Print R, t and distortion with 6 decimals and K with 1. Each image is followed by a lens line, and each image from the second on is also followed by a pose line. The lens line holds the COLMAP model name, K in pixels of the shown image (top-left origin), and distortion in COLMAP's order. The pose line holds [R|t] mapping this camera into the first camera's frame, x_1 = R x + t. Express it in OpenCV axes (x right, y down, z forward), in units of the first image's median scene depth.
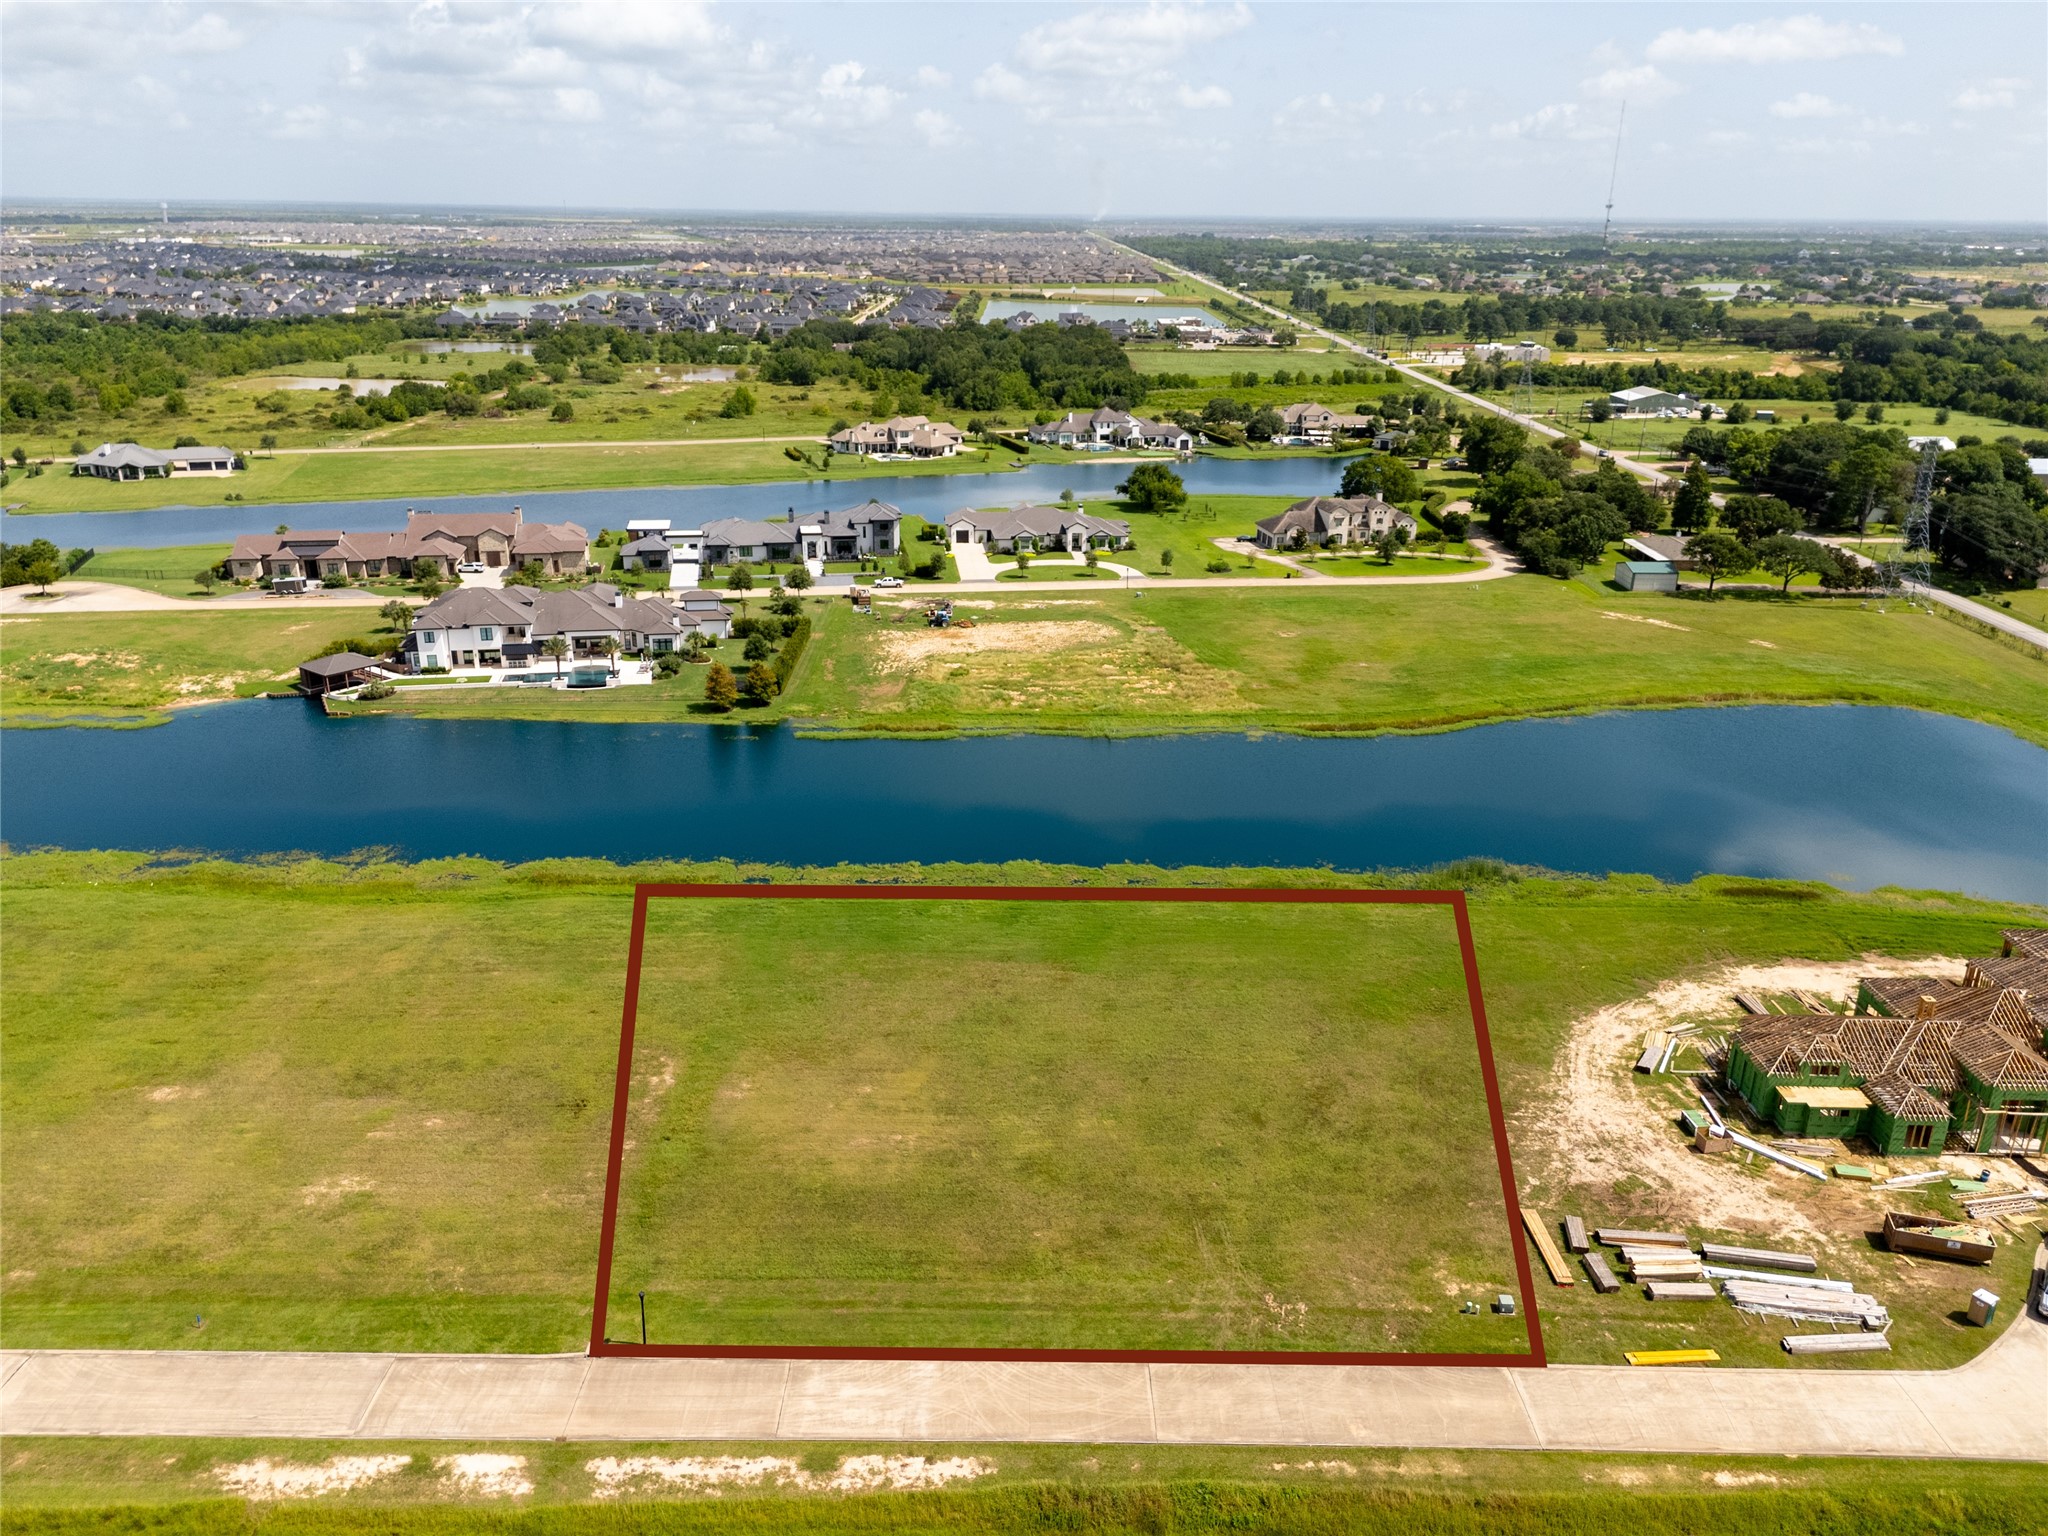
lens RADIAL K [[1496.7, 0, 1031.5], [0, 1496.7, 777.7], [0, 0, 1]] dist [0.070716, -0.067469]
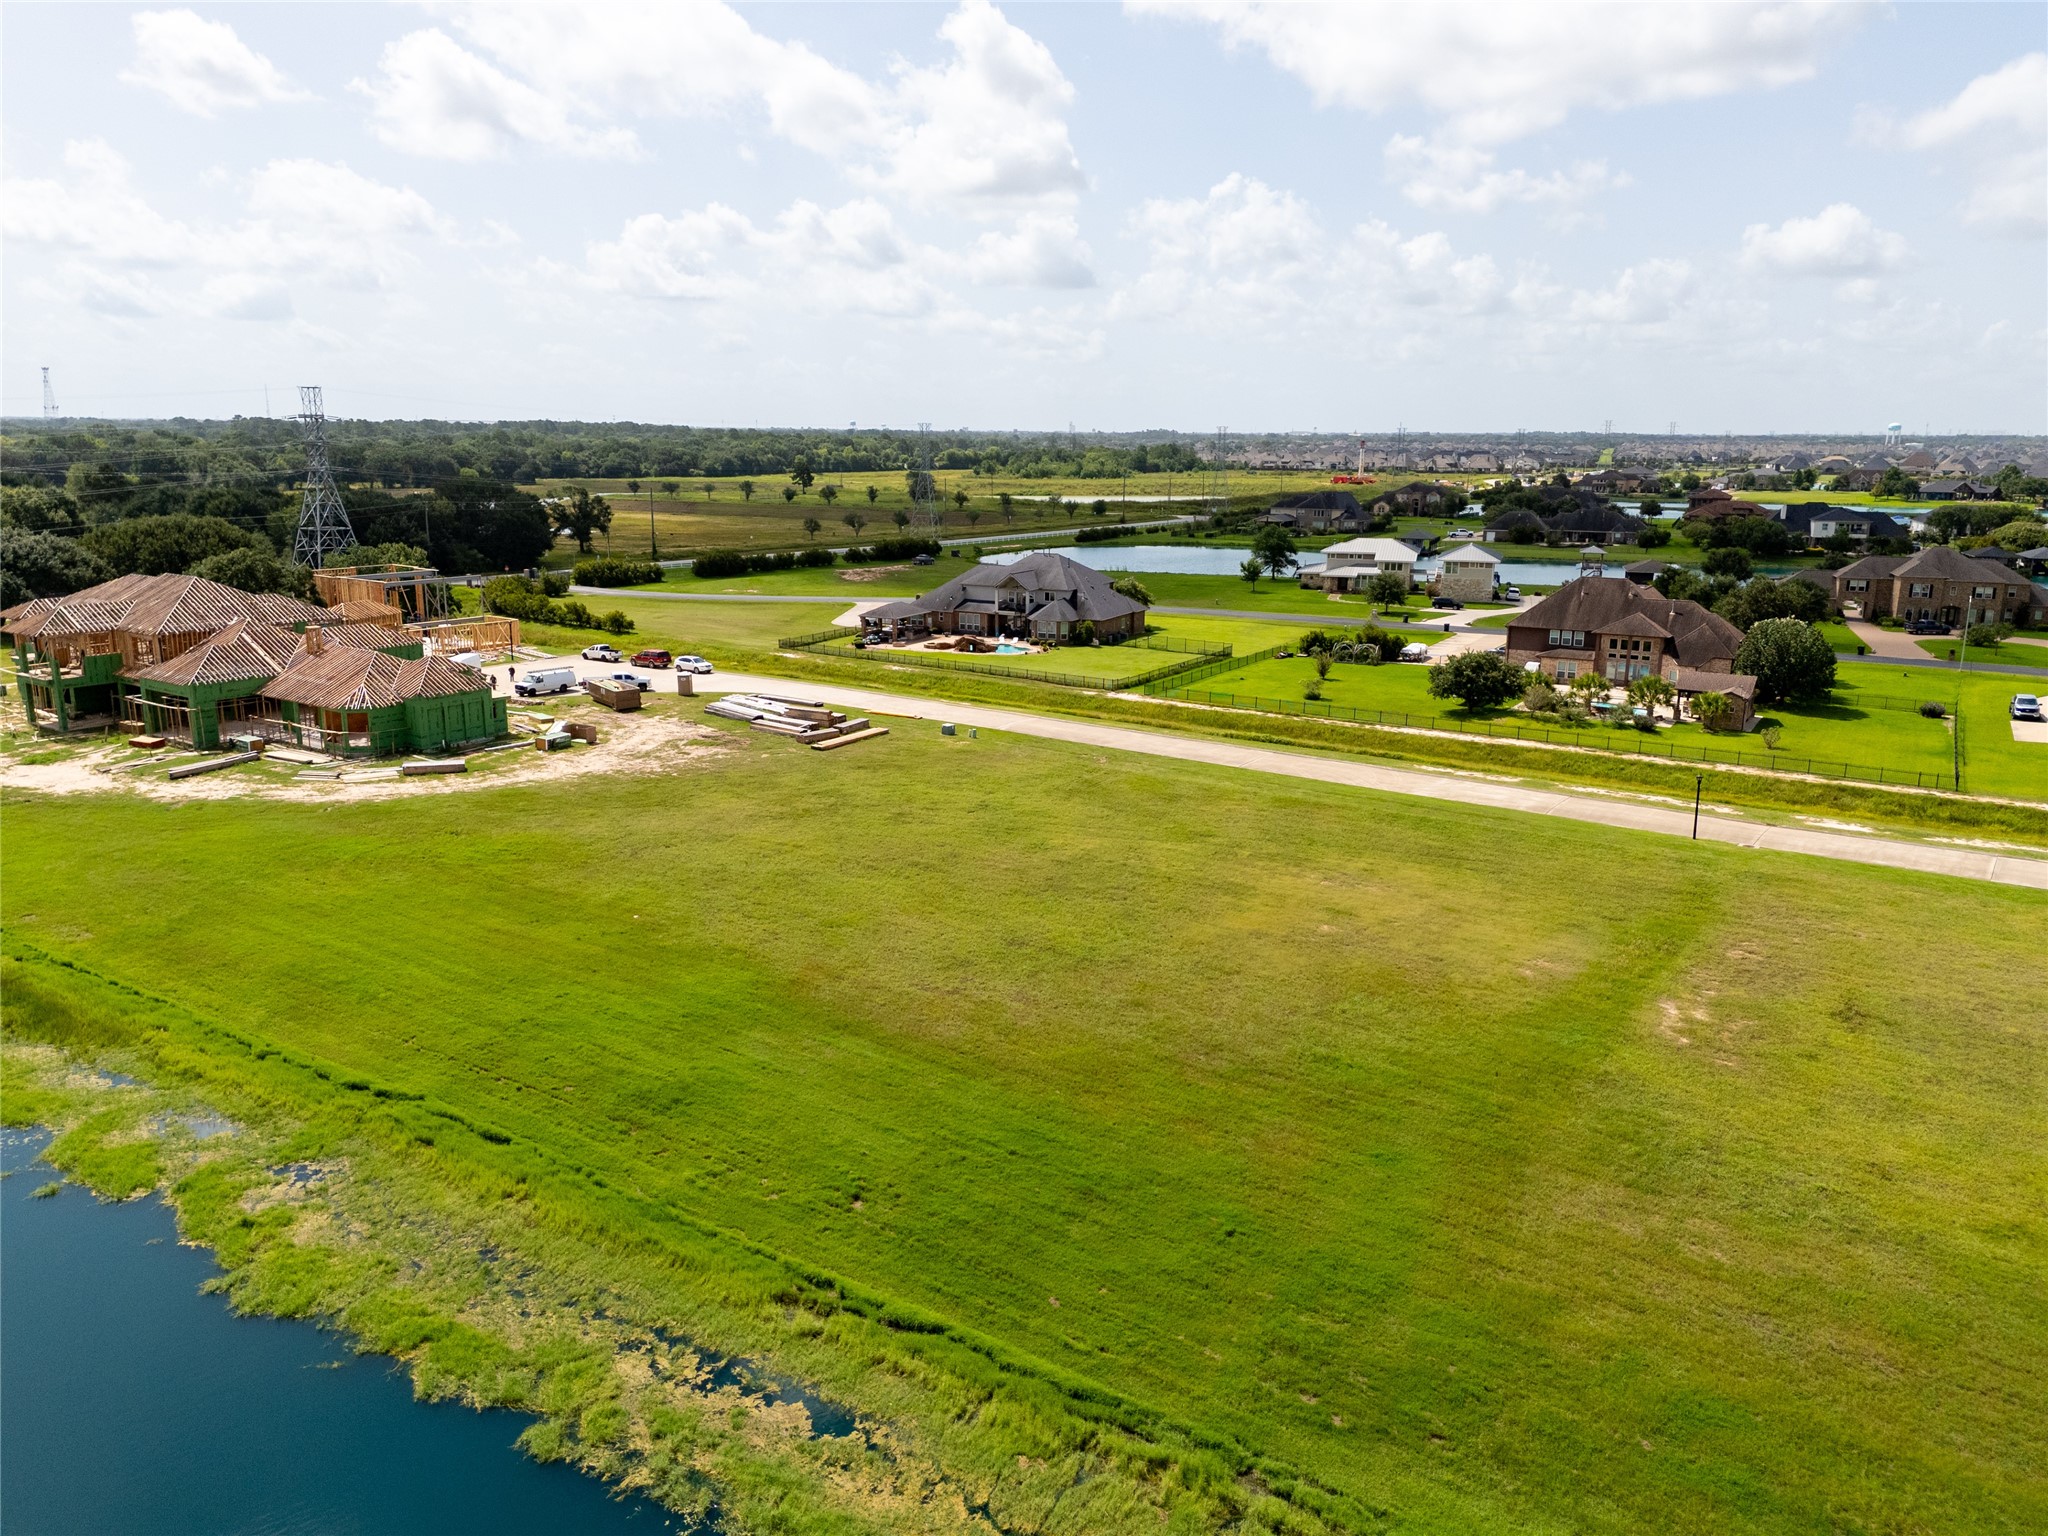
lens RADIAL K [[1496.7, 0, 1021.8], [0, 1496.7, 769.5], [0, 0, 1]] dist [0.070716, -0.067469]
pose [[-0.816571, -0.150365, 0.557317, -0.183424], [0.182347, 0.848848, 0.496193, -0.094842], [-0.547687, 0.506801, -0.665726, 0.777944]]
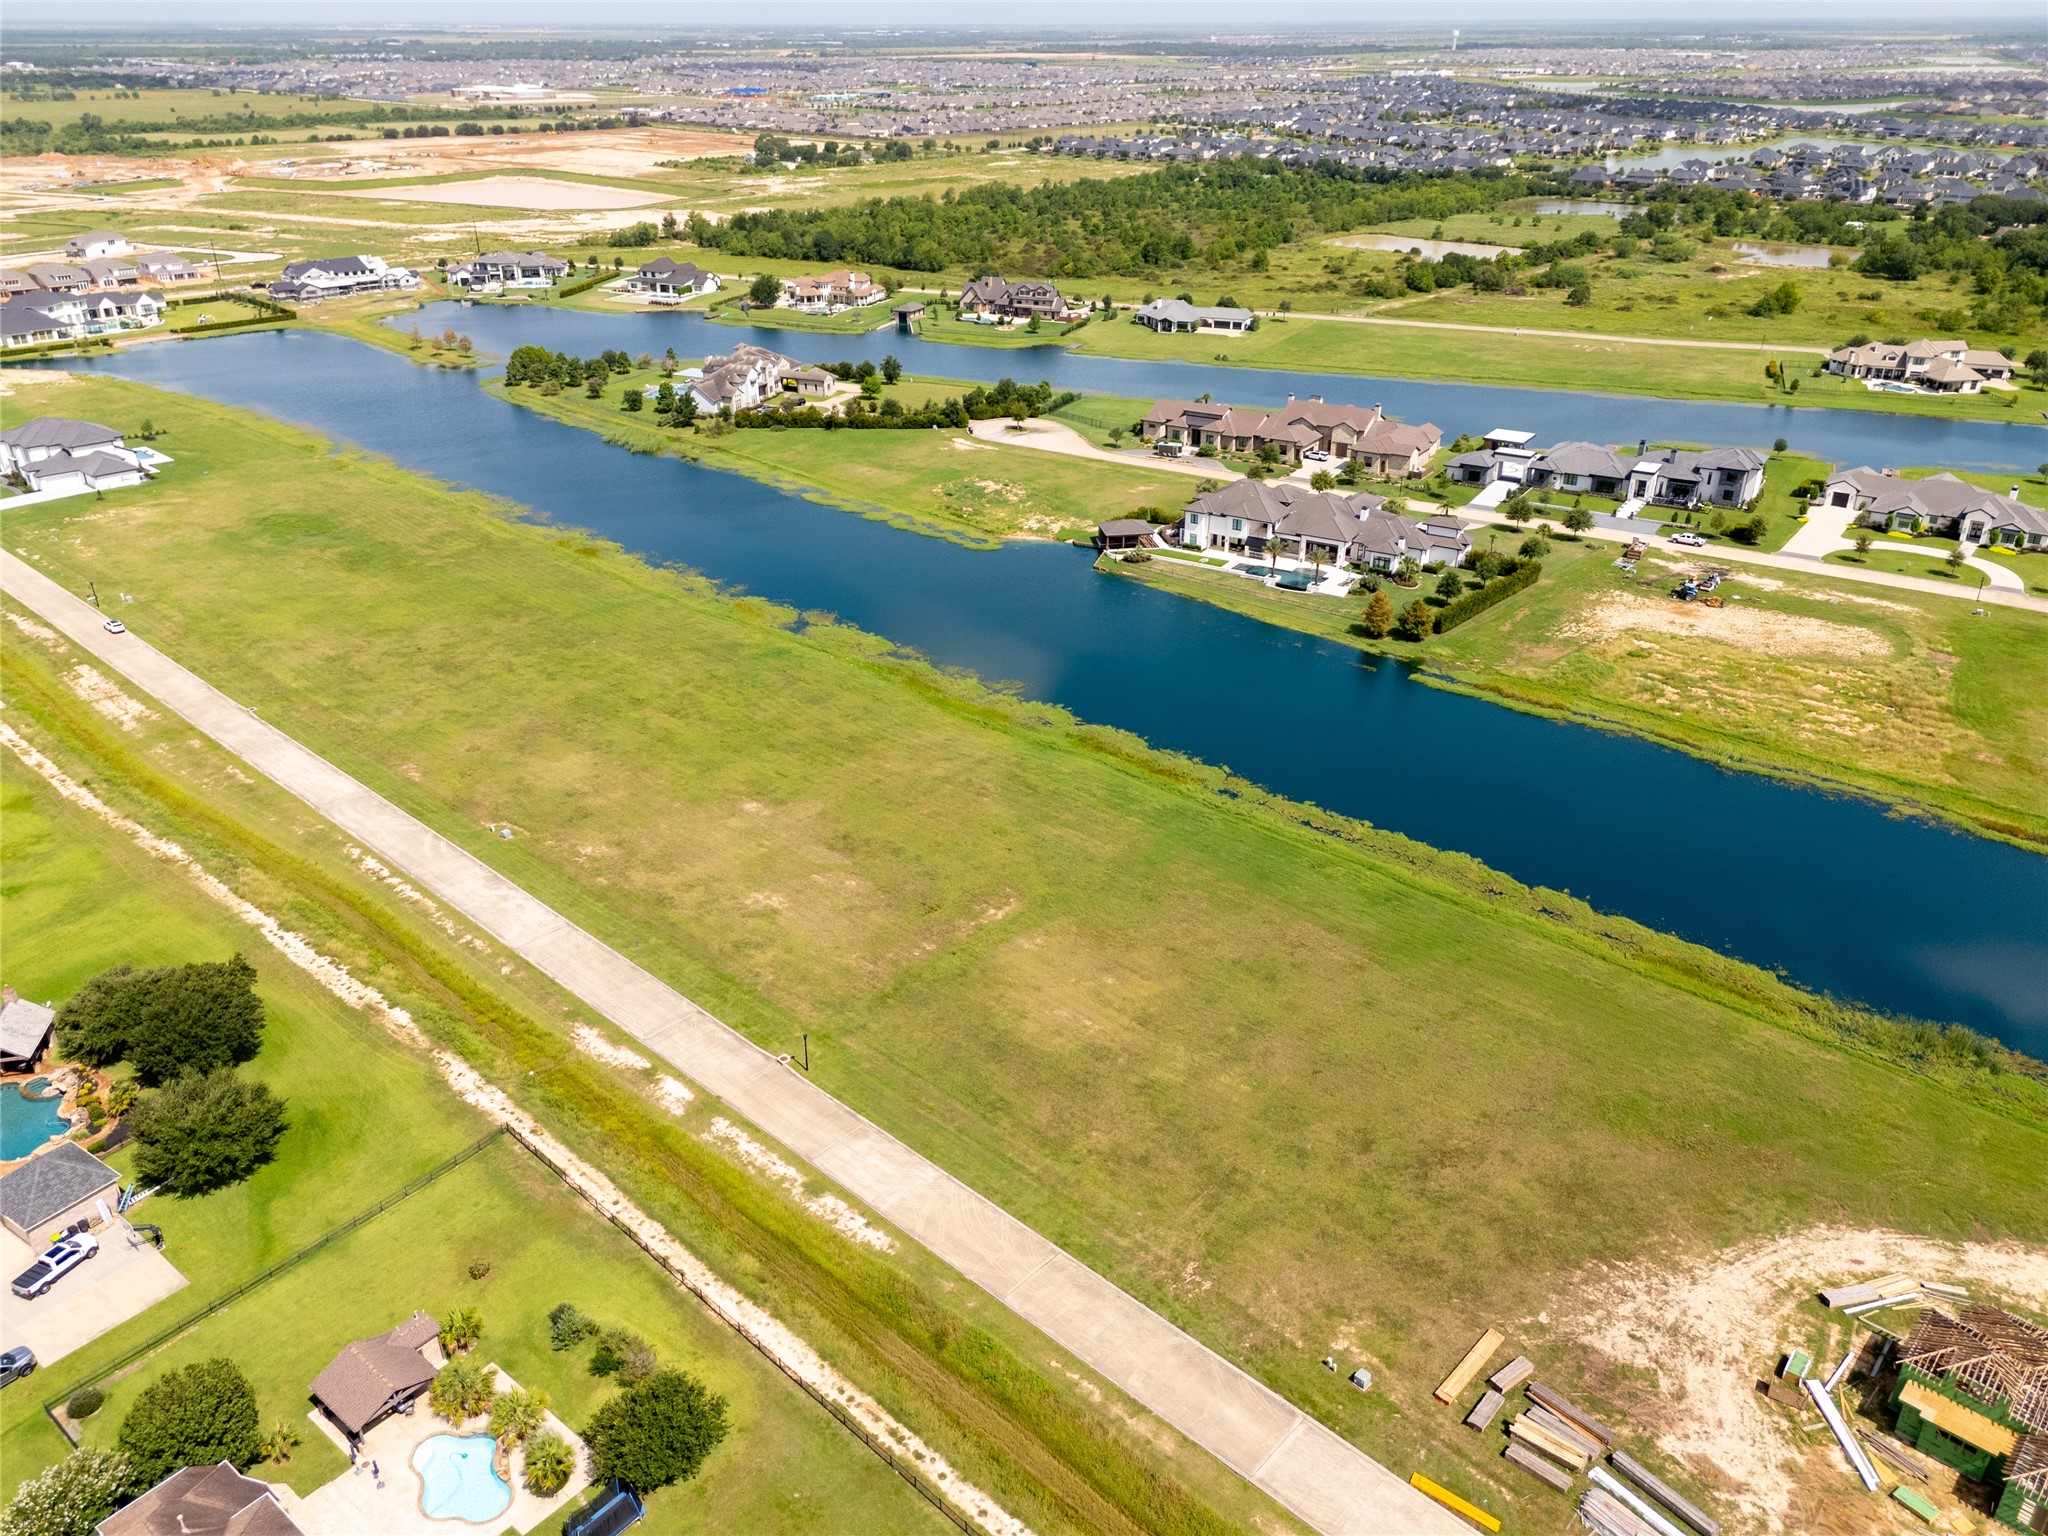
lens RADIAL K [[1496.7, 0, 1031.0], [0, 1496.7, 787.7], [0, 0, 1]] dist [0.070716, -0.067469]
pose [[0.732700, 0.296855, -0.612395, 0.288689], [-0.230272, 0.954915, 0.187381, -0.082255], [0.640410, 0.003723, 0.768024, 0.017405]]
